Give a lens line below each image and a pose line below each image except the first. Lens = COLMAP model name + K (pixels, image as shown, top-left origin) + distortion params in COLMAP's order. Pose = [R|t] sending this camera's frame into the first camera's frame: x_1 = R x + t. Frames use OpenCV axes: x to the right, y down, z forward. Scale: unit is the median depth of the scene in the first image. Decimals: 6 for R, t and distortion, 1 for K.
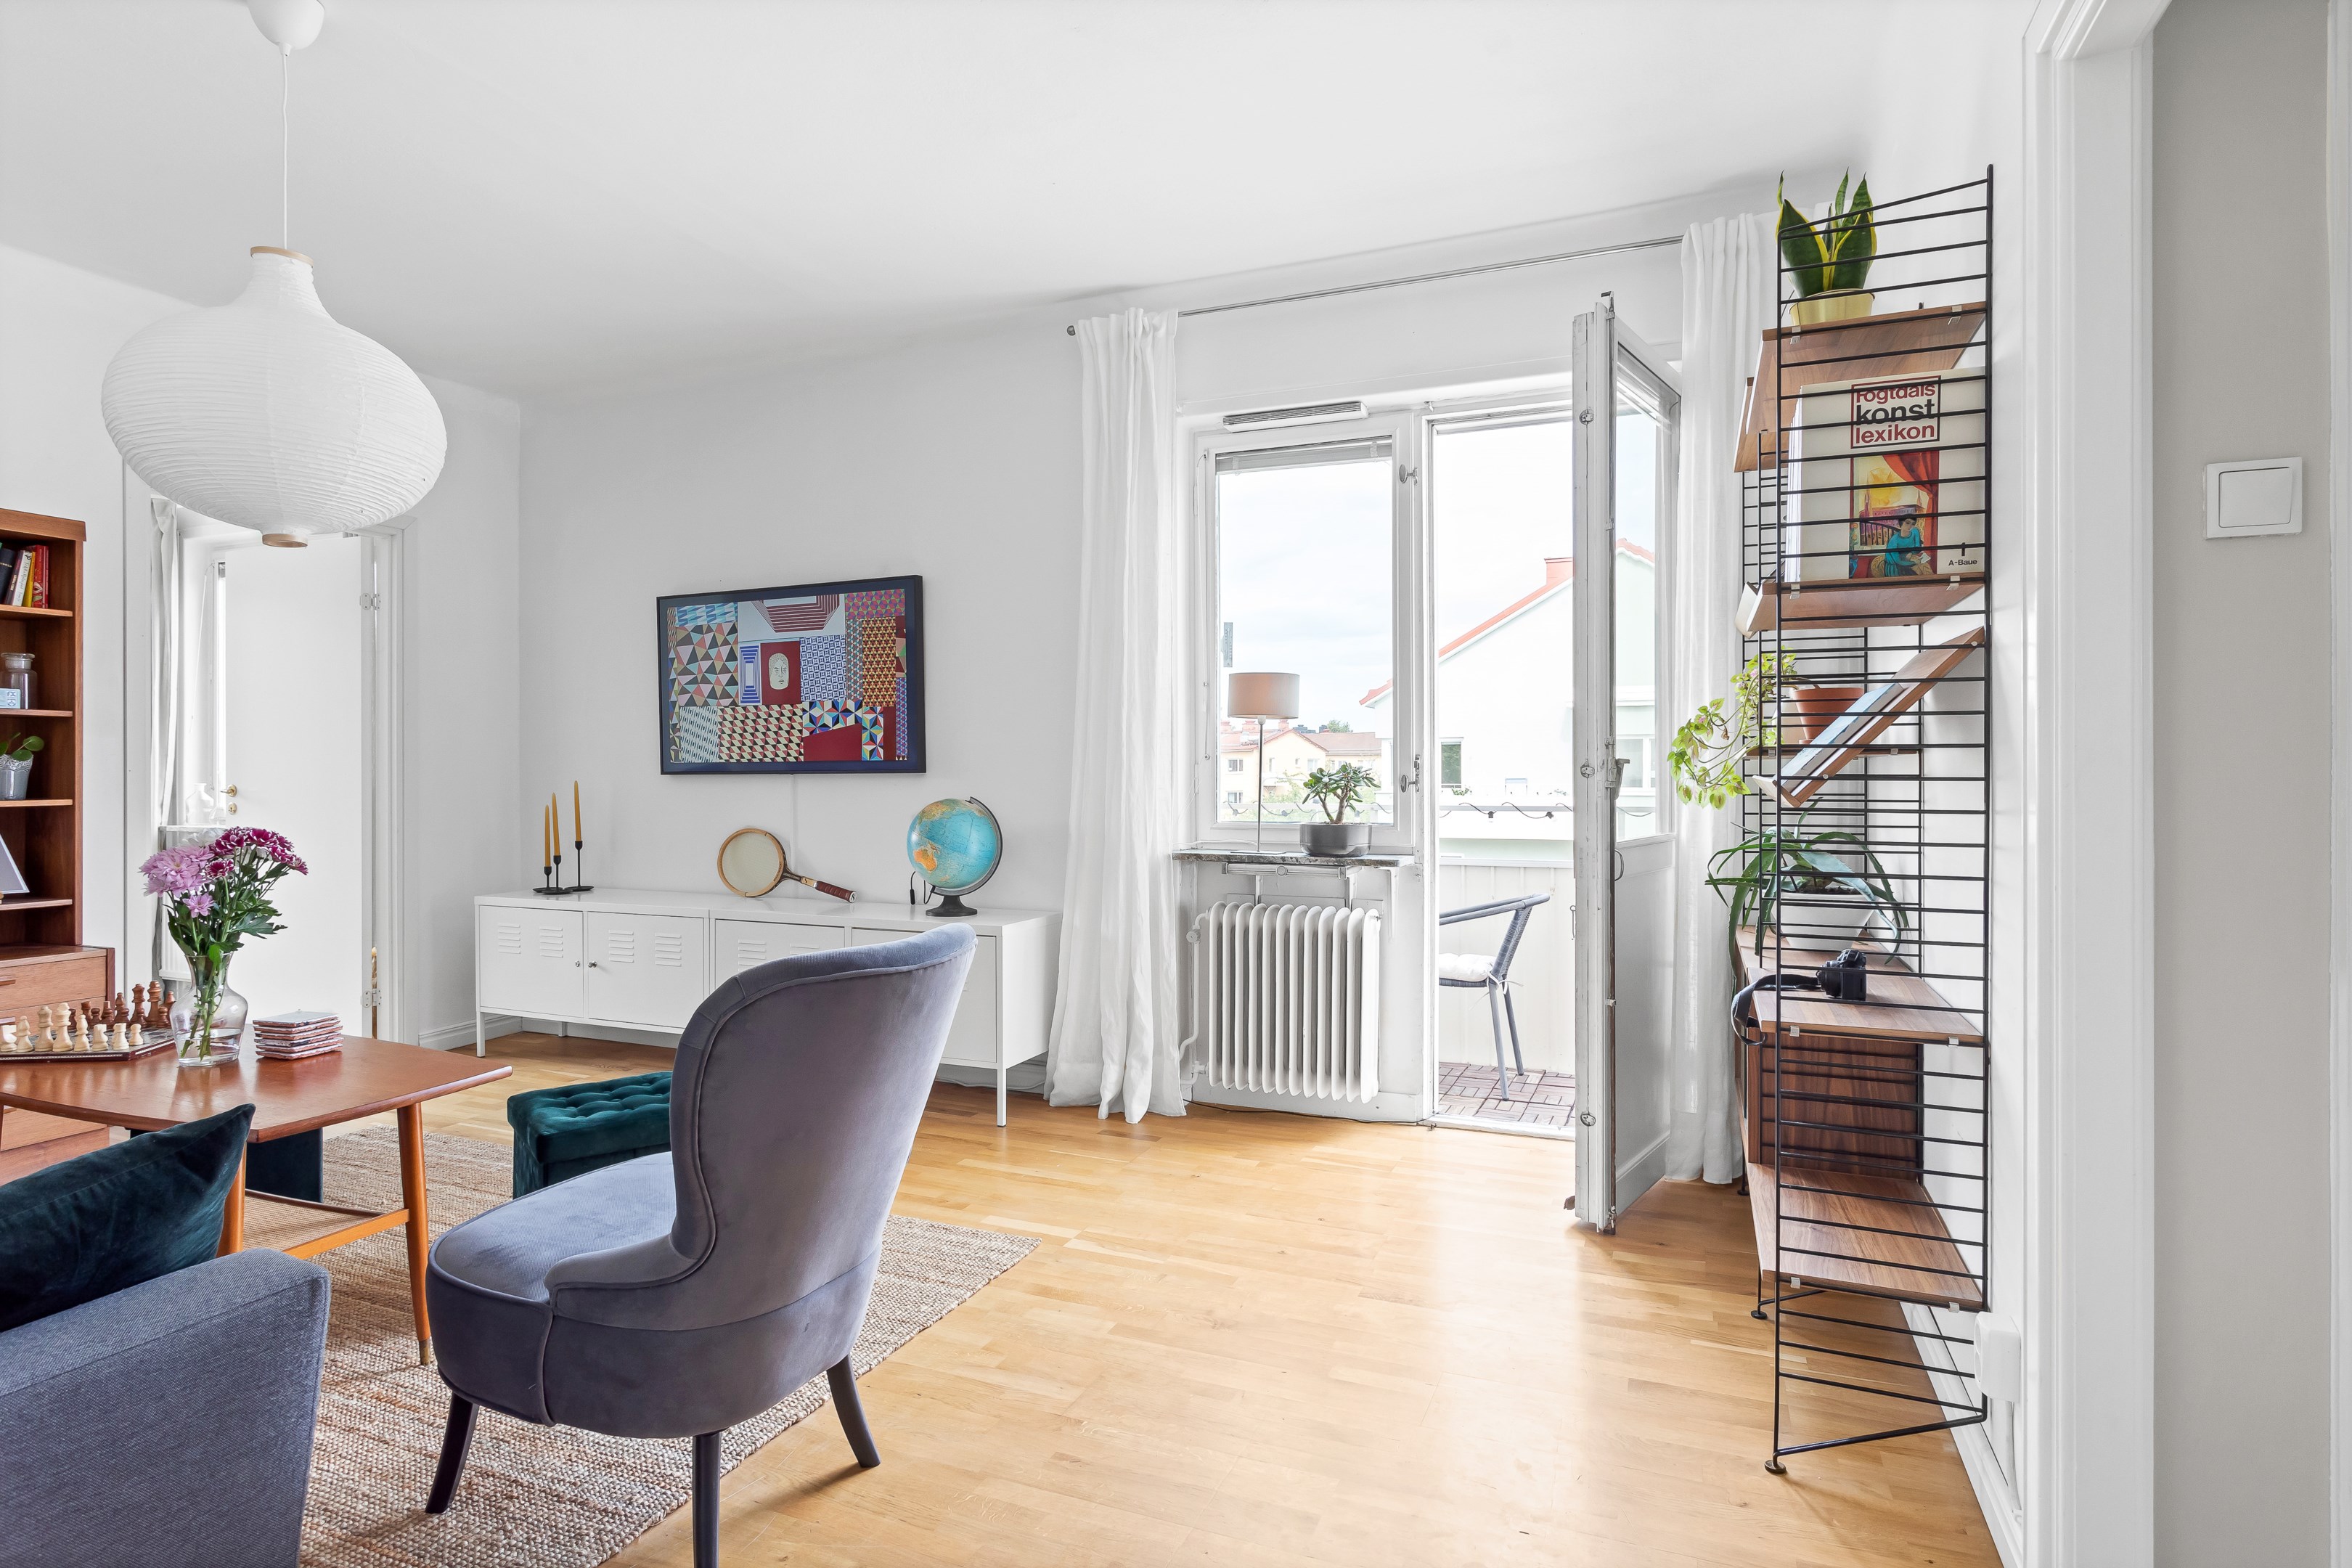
lens RADIAL K [[1234.4, 0, 1176.0], [0, 1234.4, 784.0], [0, 0, 1]] dist [-0.002605, 0.000076]
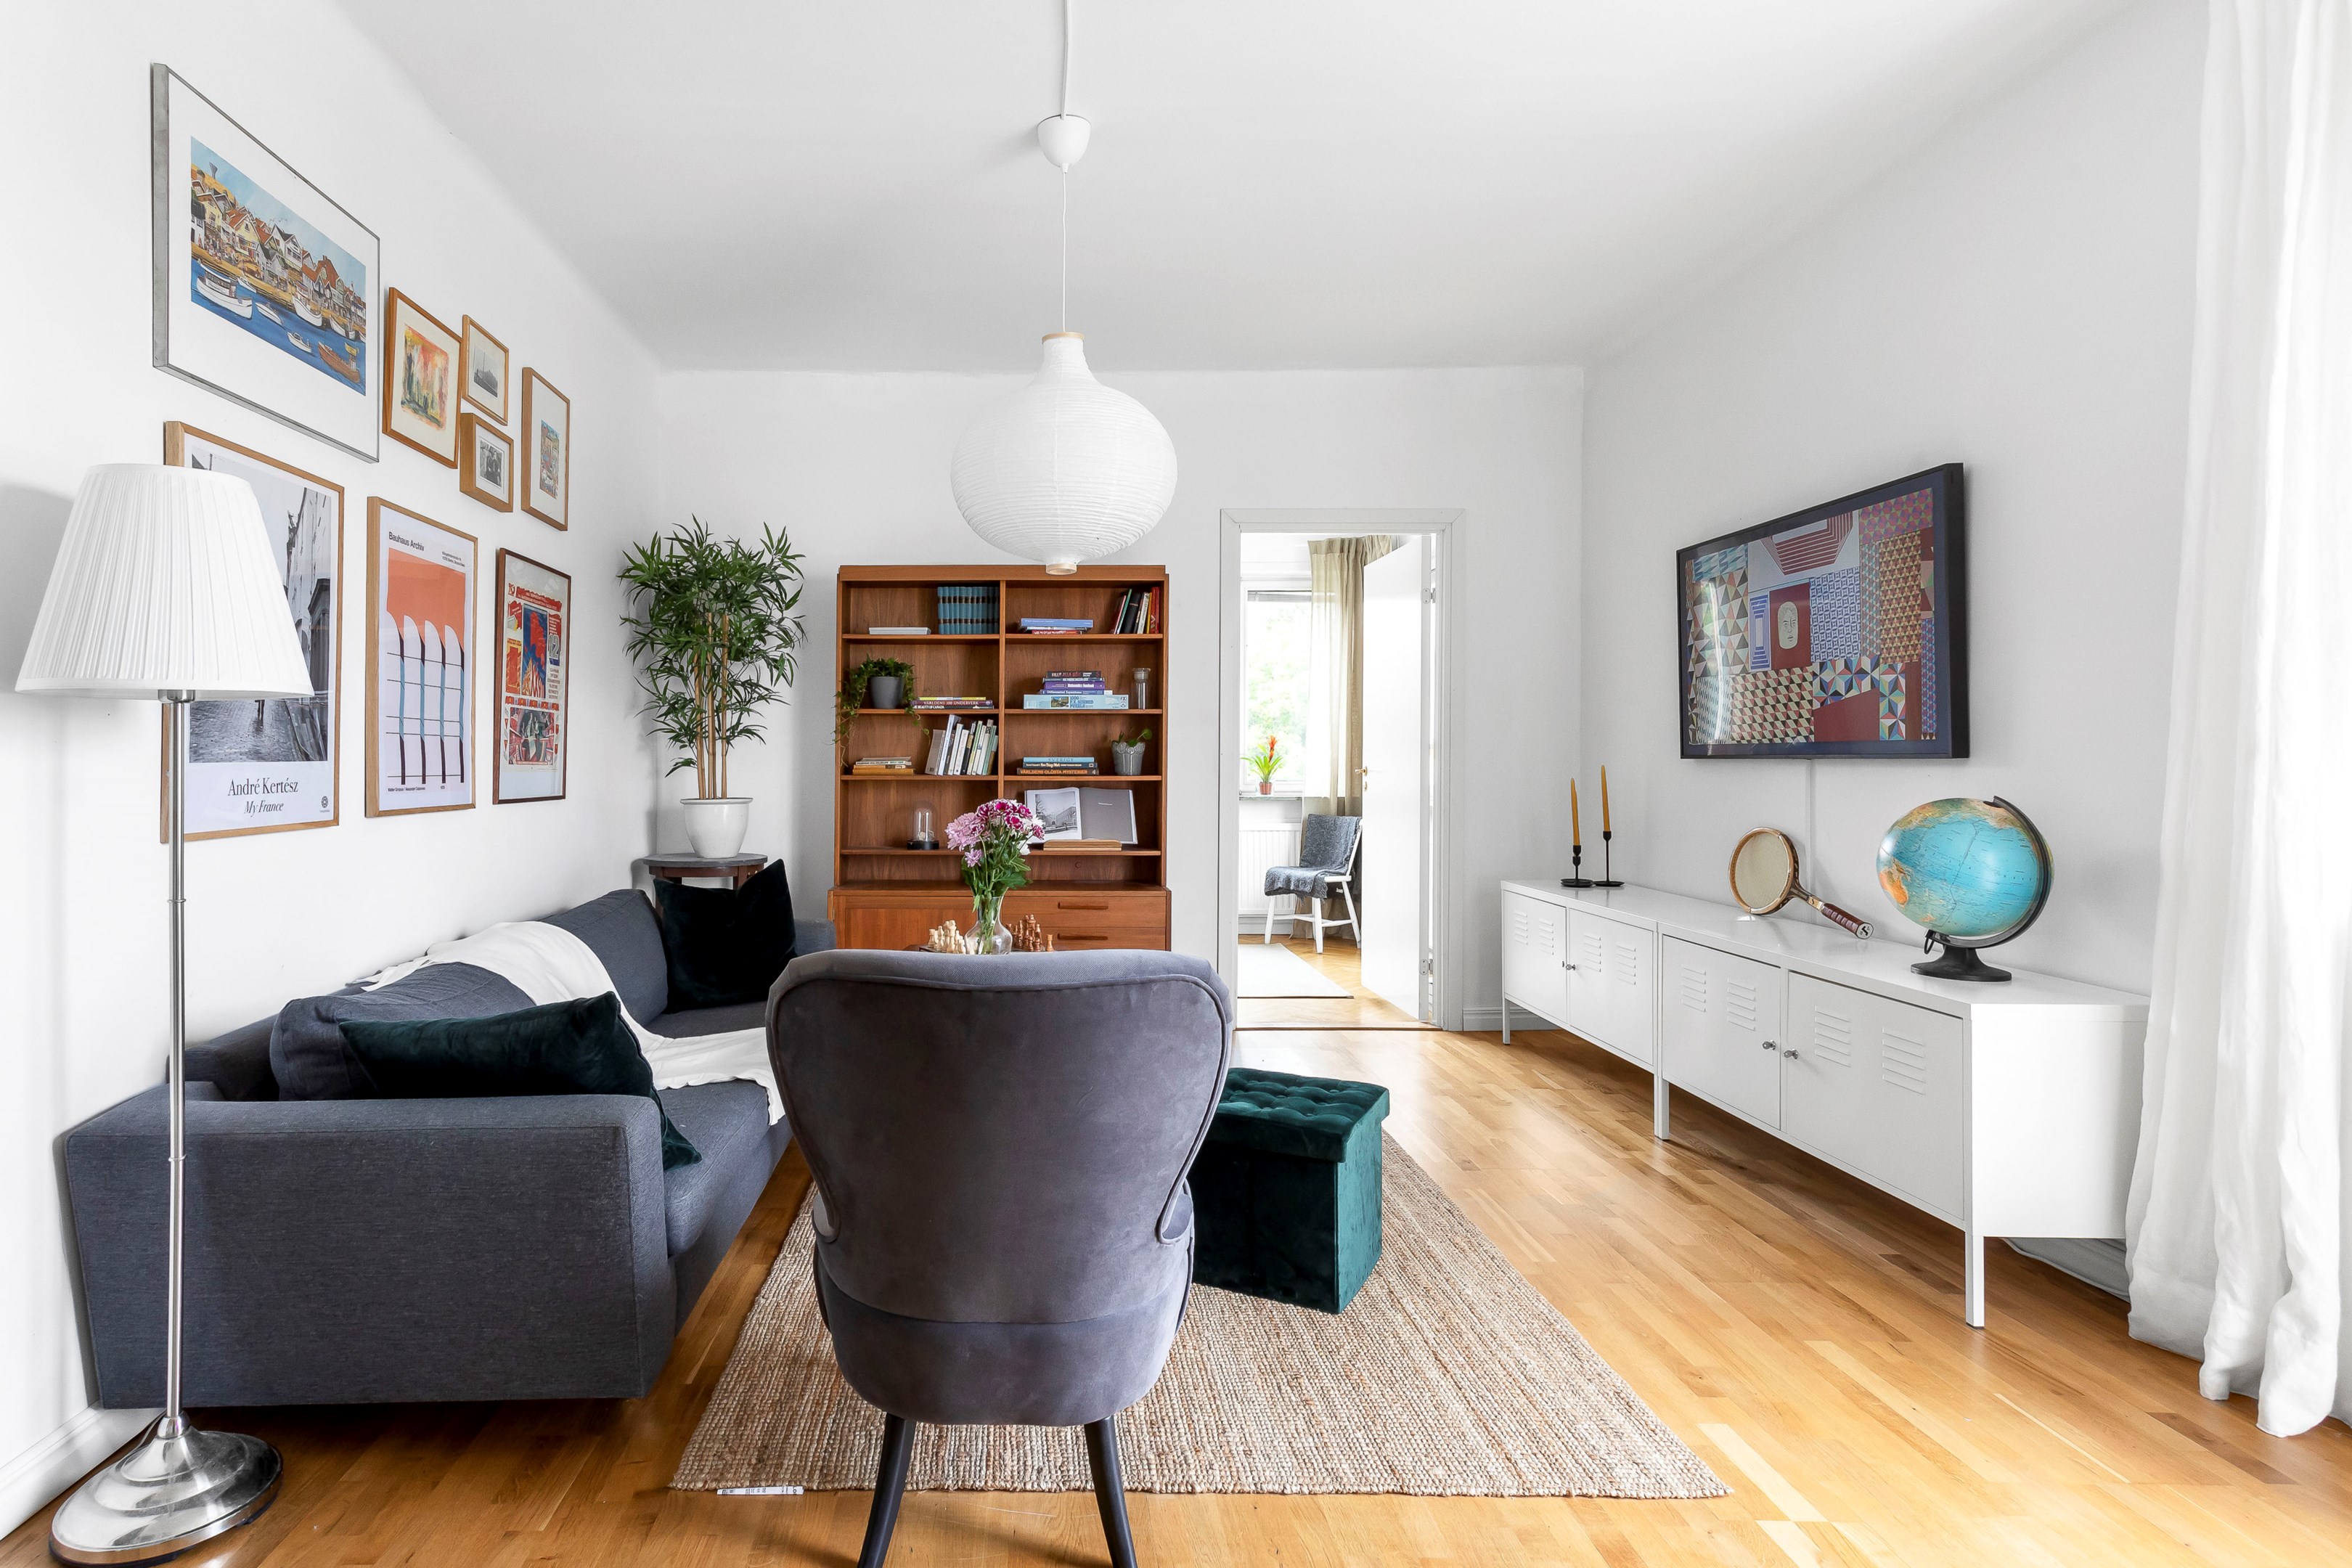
lens RADIAL K [[1325.3, 0, 1170.2], [0, 1325.3, 747.4], [0, 0, 1]] dist [0.006391, 0.001075]
pose [[0.374023, -0.002641, -0.927416, 0.302130], [-0.008861, 0.999940, -0.006421, -0.006428], [0.927377, 0.010620, 0.373977, 0.335579]]
